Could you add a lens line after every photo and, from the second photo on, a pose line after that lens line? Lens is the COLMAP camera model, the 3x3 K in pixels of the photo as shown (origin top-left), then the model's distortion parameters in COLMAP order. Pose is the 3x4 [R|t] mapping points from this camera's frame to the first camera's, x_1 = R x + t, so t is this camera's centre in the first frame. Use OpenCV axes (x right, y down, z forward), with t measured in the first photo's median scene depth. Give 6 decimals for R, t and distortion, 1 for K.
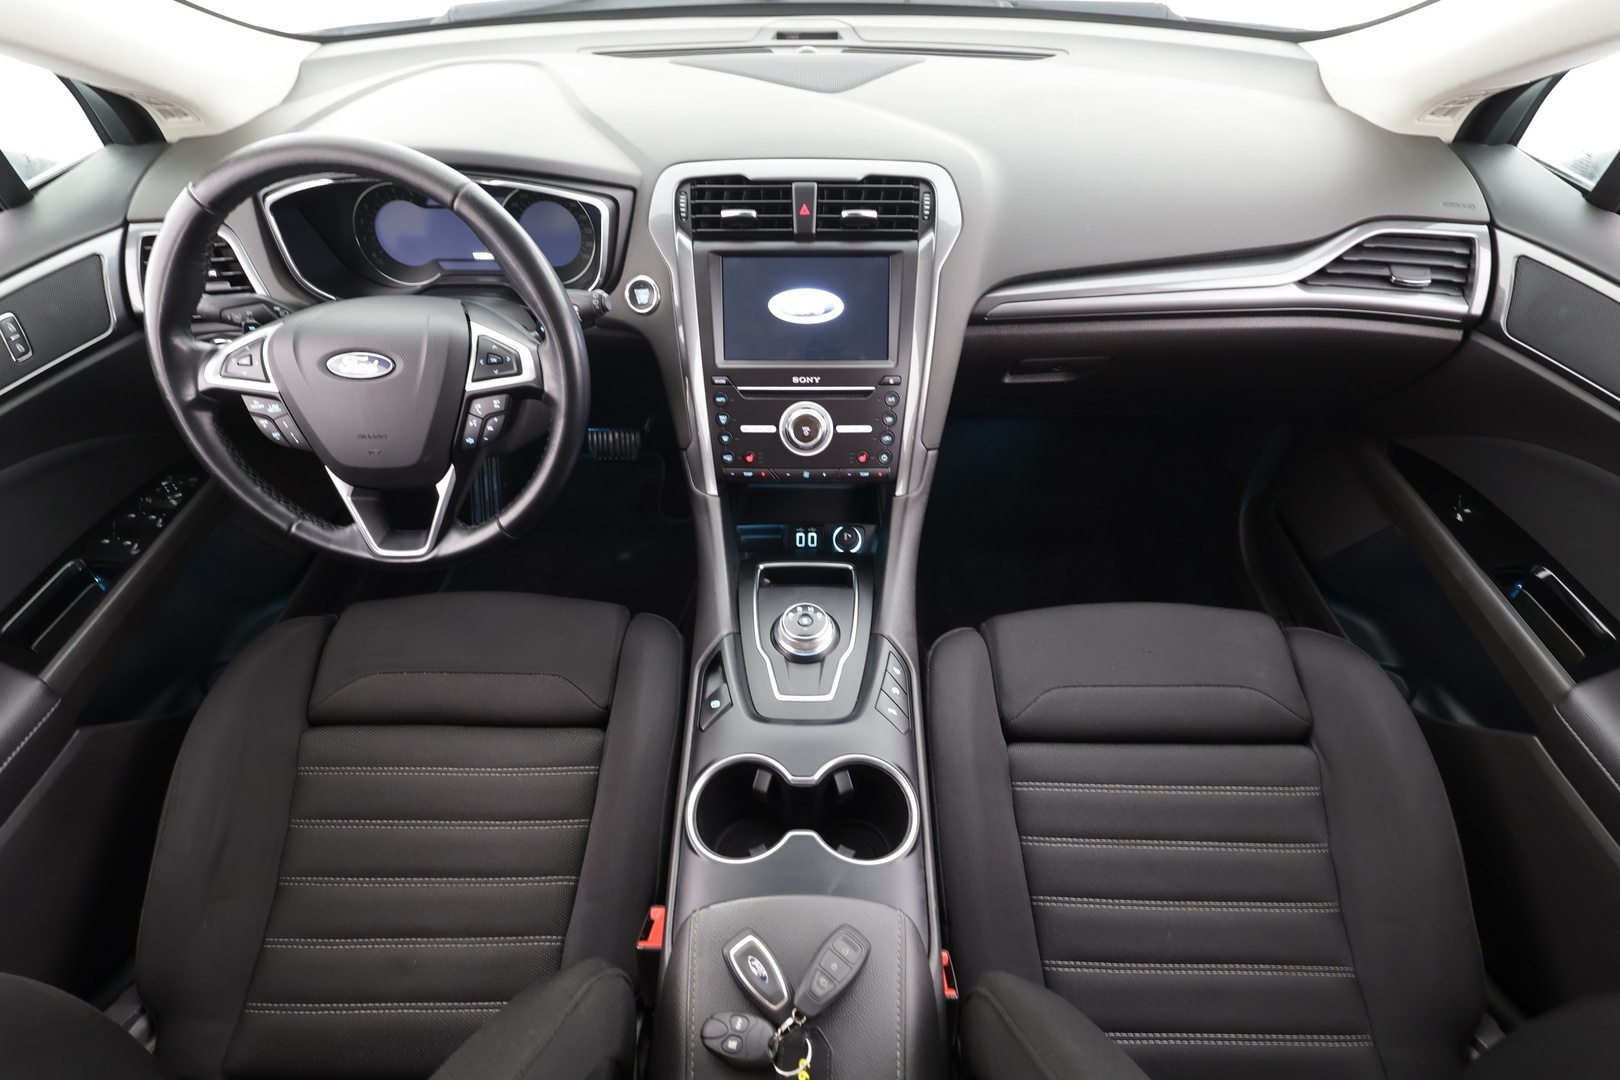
lens RADIAL K [[790.7, 0, 810.0], [0, 790.7, 540.0], [0, 0, 1]] dist [-0.000118, 0.000874]
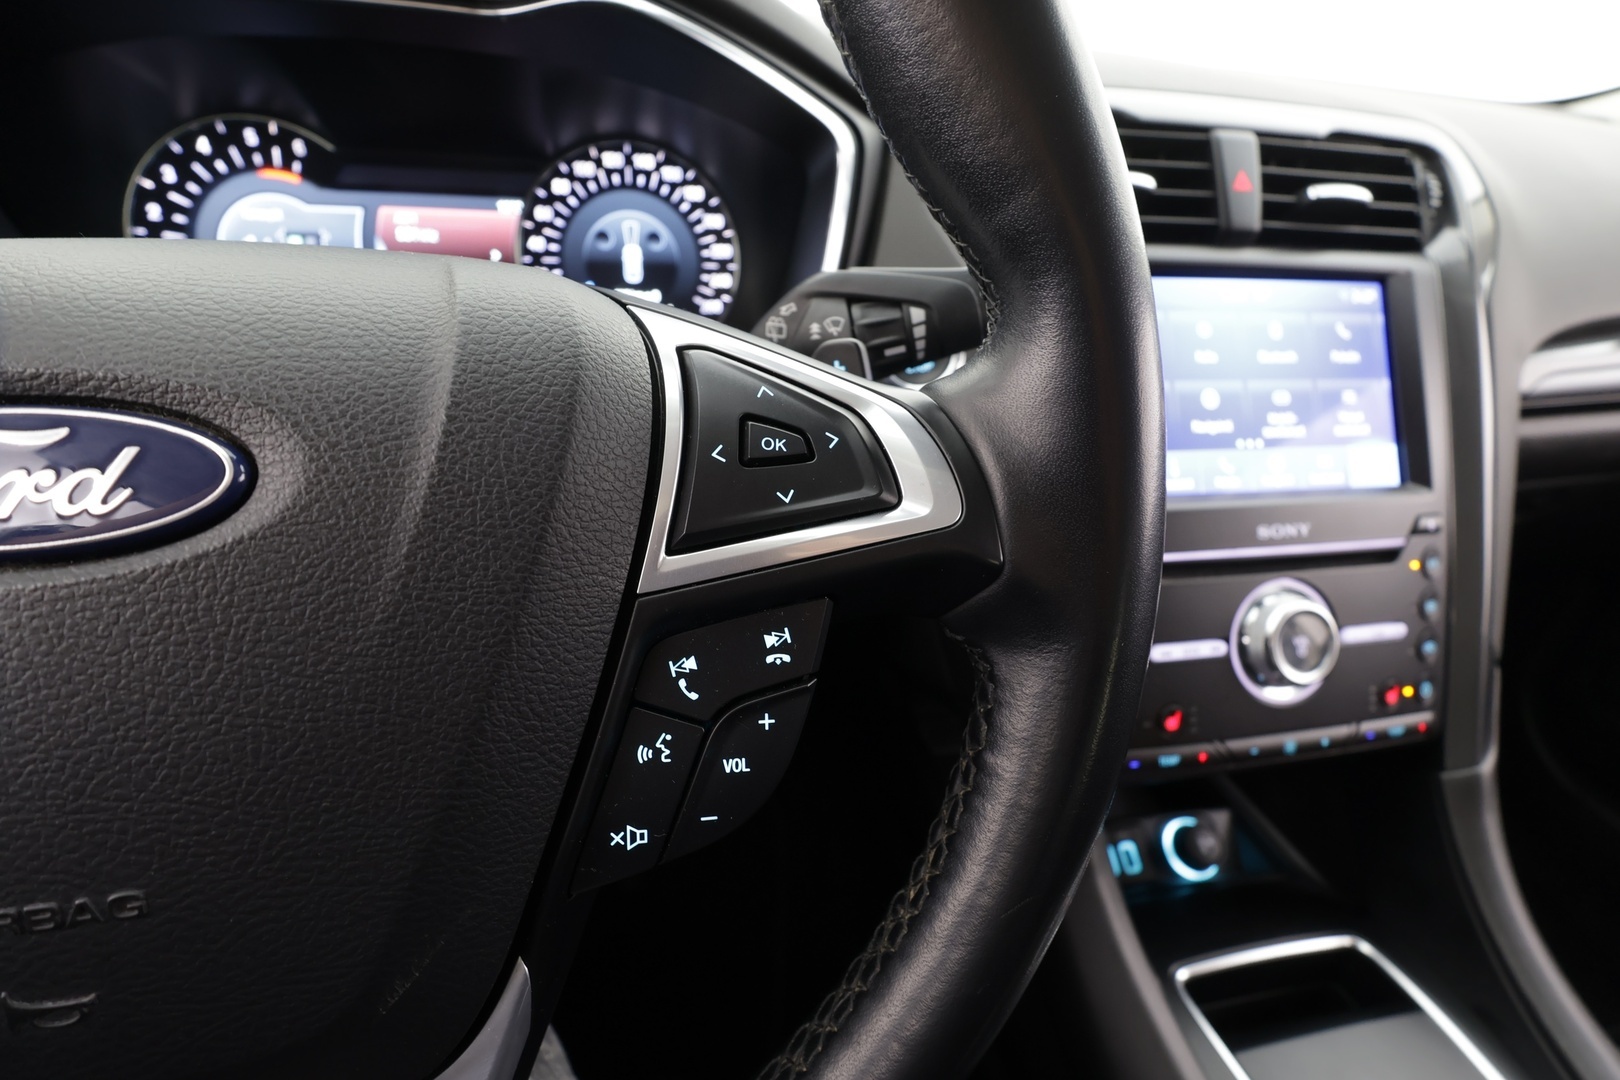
lens RADIAL K [[745.8, 0, 813.8], [0, 745.8, 542.9], [0, 0, 1]] dist [-0.003332, -0.000182]
pose [[0.974445, -0.053475, 0.218166, -0.362518], [0.107179, 0.964245, -0.242372, -0.126701], [-0.197405, 0.259562, 0.945336, 0.678717]]
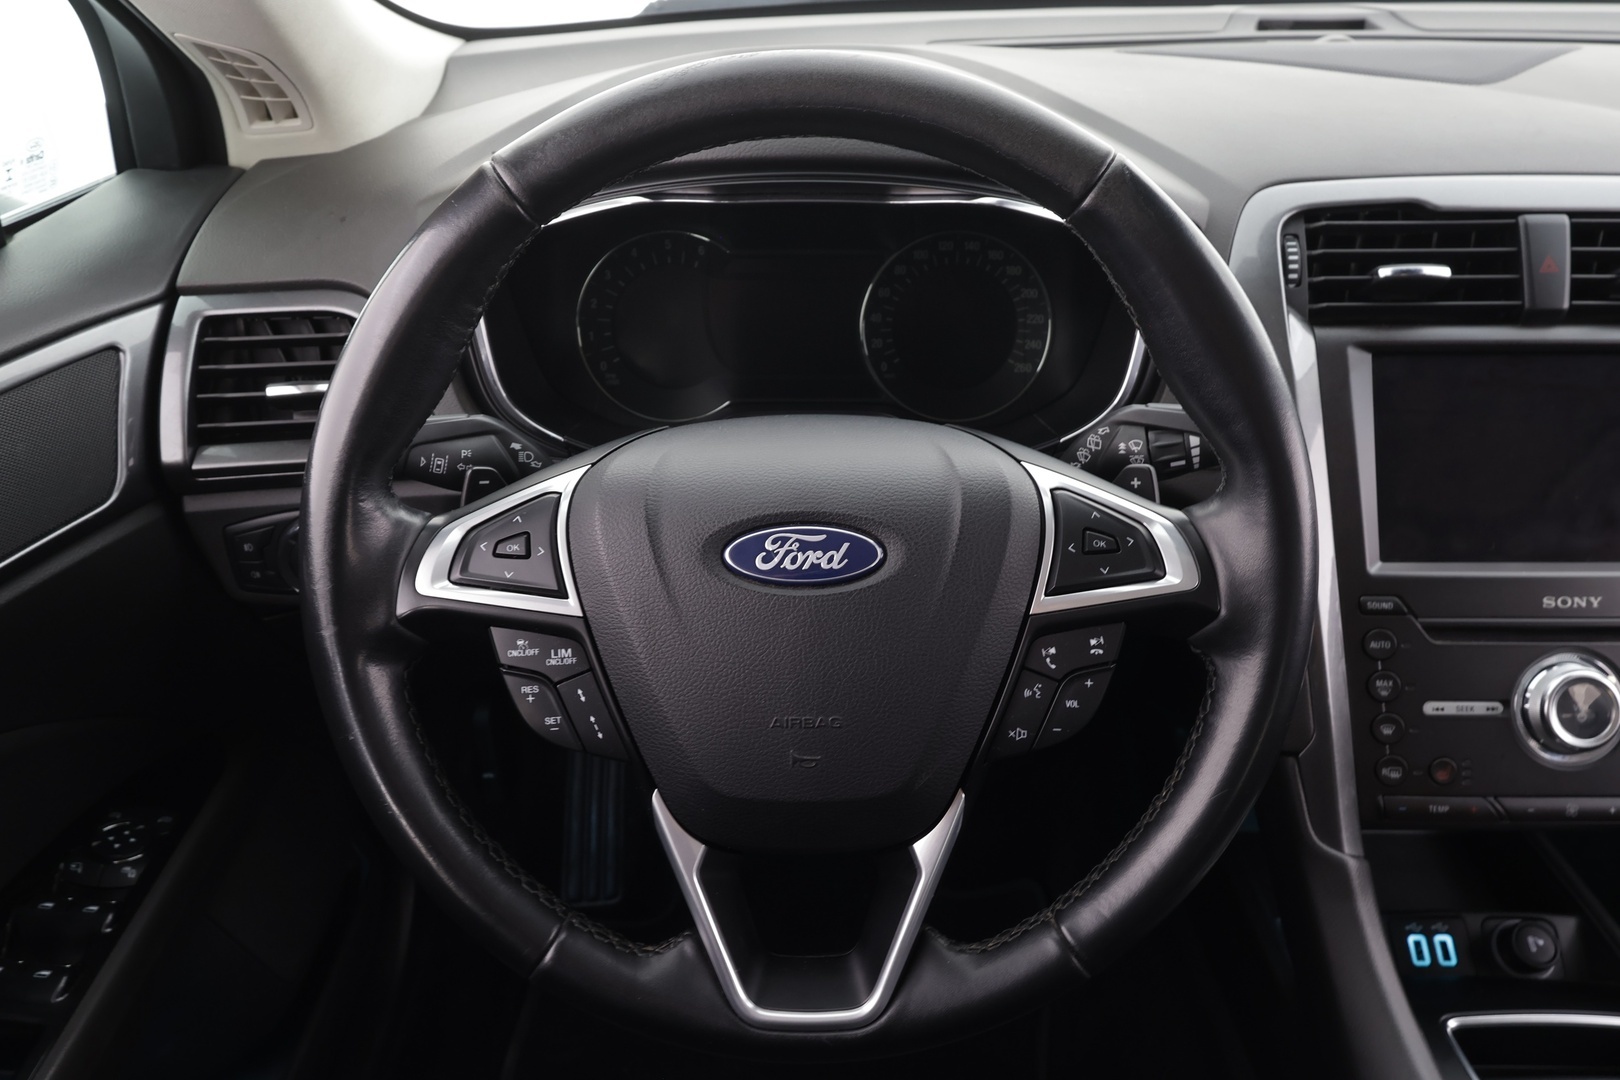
lens RADIAL K [[1244.8, 0, 810.0], [0, 1244.8, 540.0], [0, 0, 1]] dist [0.001724, 0.002659]
pose [[0.999995, -0.001280, -0.002785, -0.461917], [0.000457, 0.960748, -0.277422, -0.036450], [0.003031, 0.277420, 0.960744, 0.295774]]
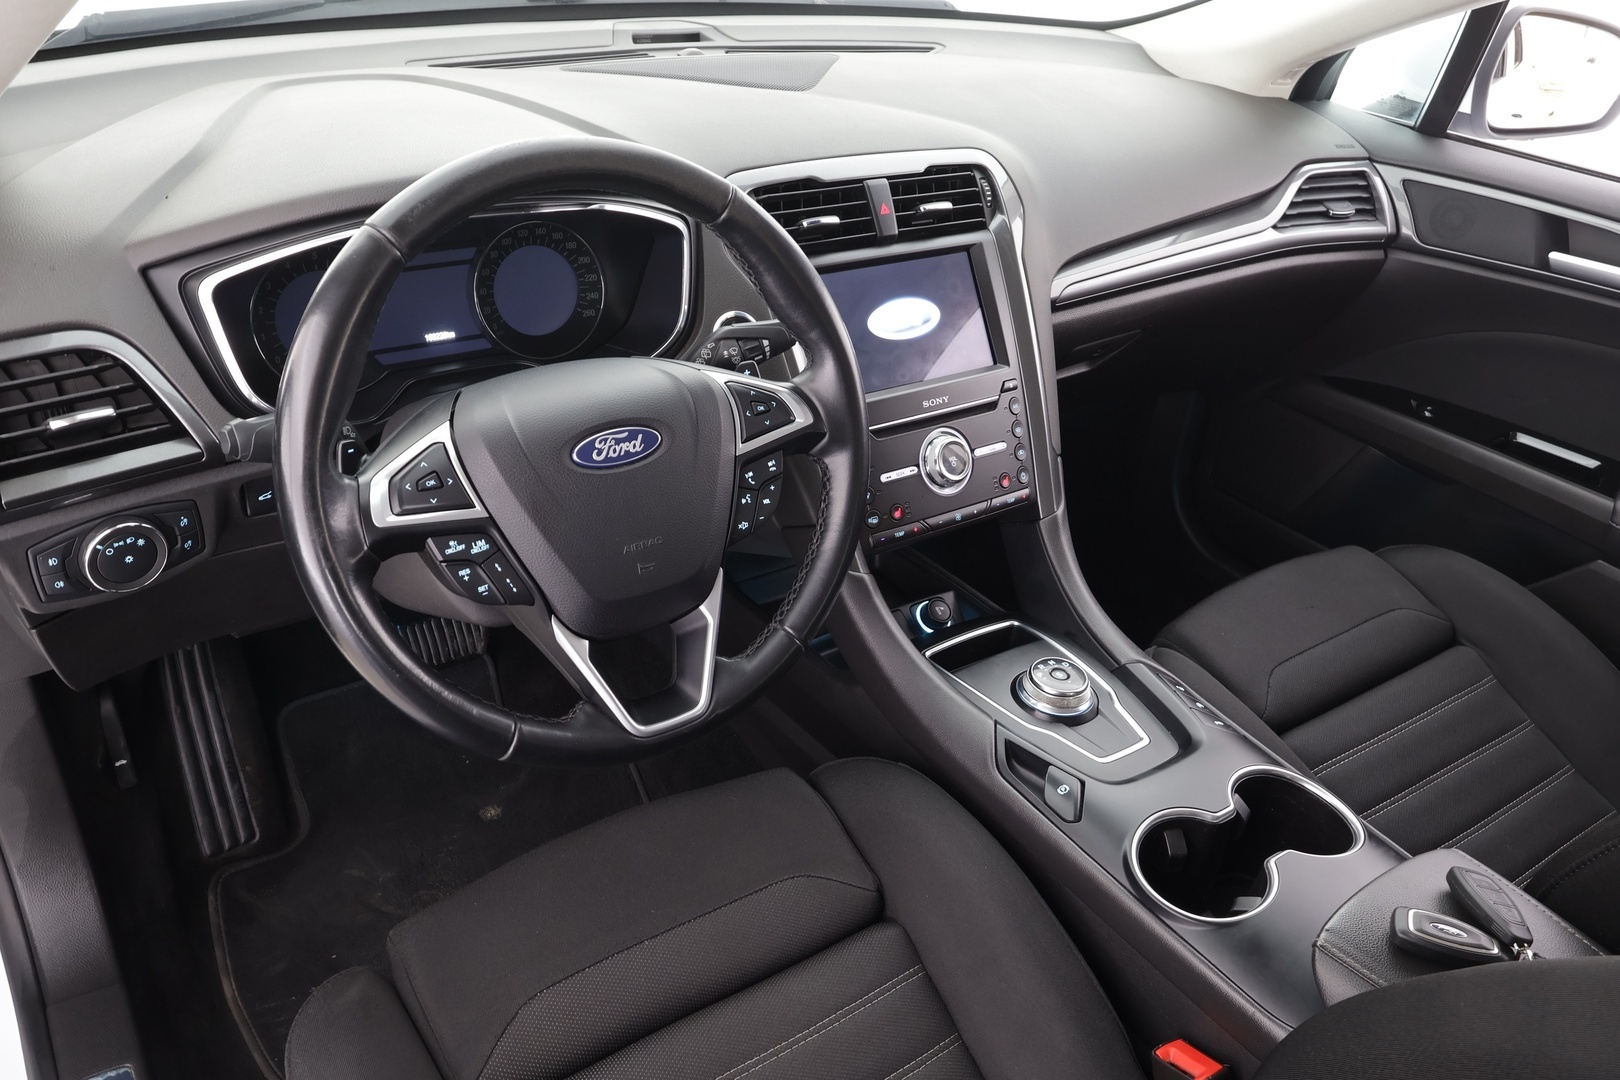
lens RADIAL K [[1232.4, 0, 810.0], [0, 1232.4, 540.0], [0, 0, 1]] dist [0.004743, -0.001329]
pose [[0.816560, -0.240674, 0.524696, -0.833123], [0.346544, 0.931308, -0.112127, 0.027808], [-0.461667, 0.273389, 0.843873, 0.029801]]
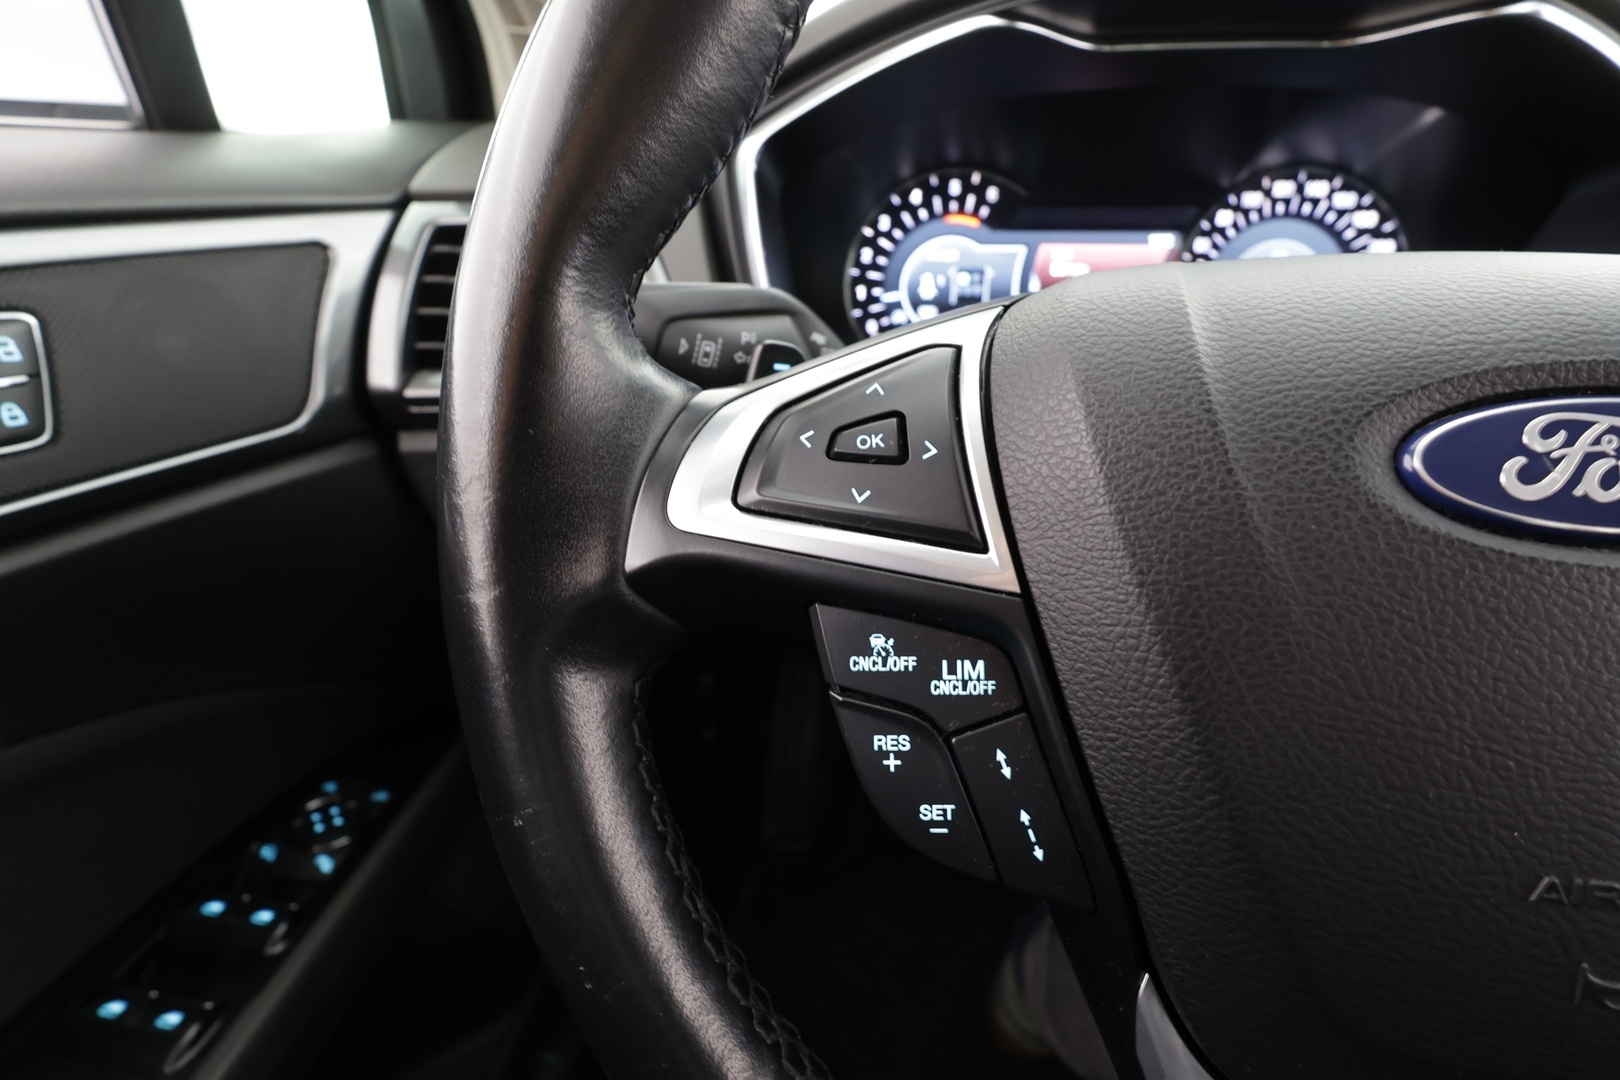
lens RADIAL K [[744.8, 0, 810.6], [0, 744.8, 543.9], [0, 0, 1]] dist [-0.001129, -0.000008]
pose [[0.993559, 0.046128, -0.103501, -0.592593], [-0.075213, 0.951635, -0.297882, -0.119296], [0.084755, 0.303748, 0.948975, 0.689593]]
